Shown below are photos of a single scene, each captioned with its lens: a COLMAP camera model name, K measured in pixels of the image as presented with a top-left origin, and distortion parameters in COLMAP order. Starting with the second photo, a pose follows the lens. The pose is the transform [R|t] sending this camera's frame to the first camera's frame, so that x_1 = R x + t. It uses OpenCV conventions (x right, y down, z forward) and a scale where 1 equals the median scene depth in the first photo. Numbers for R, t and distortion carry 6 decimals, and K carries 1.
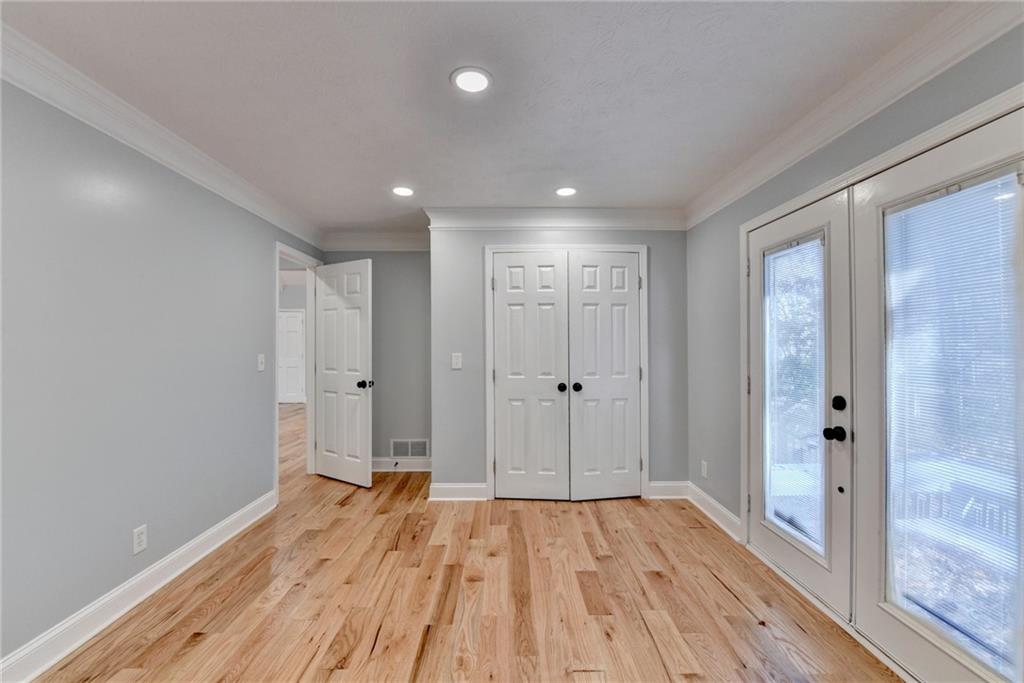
lens RADIAL K [[417.9, 0, 512.0], [0, 417.9, 341.5], [0, 0, 1]] dist [-0.019599, -0.000464]
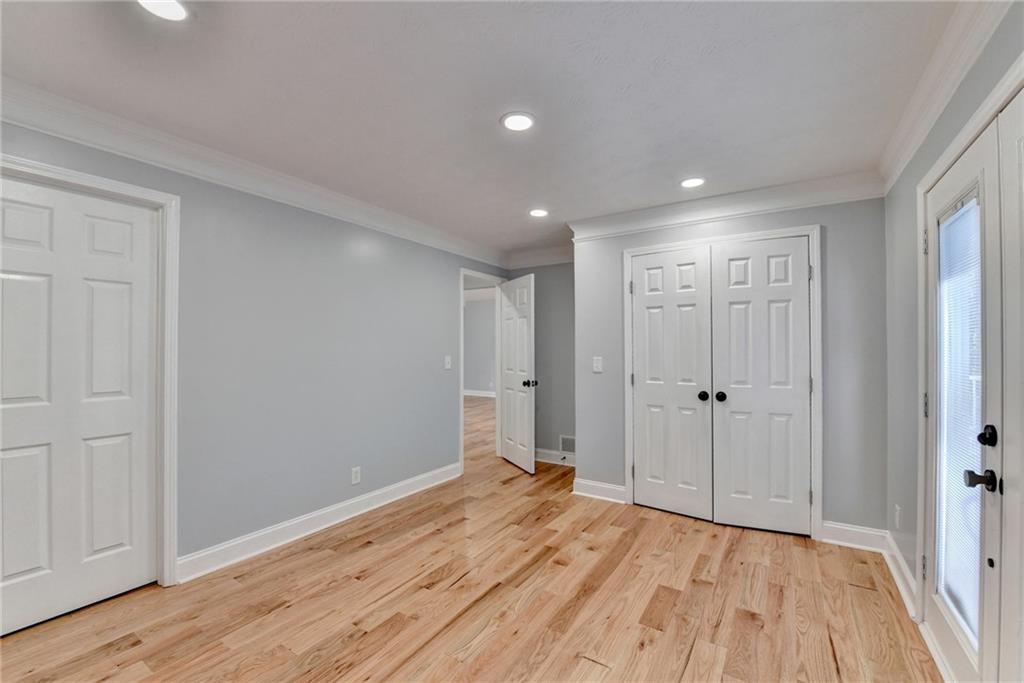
lens RADIAL K [[425.0, 0, 512.3], [0, 425.0, 347.1], [0, 0, 1]] dist [-0.020341, -0.000563]
pose [[0.833616, -0.001884, -0.552342, 0.281666], [0.004092, 0.999988, 0.002765, -0.000617], [0.552330, -0.004565, 0.833613, 0.000715]]
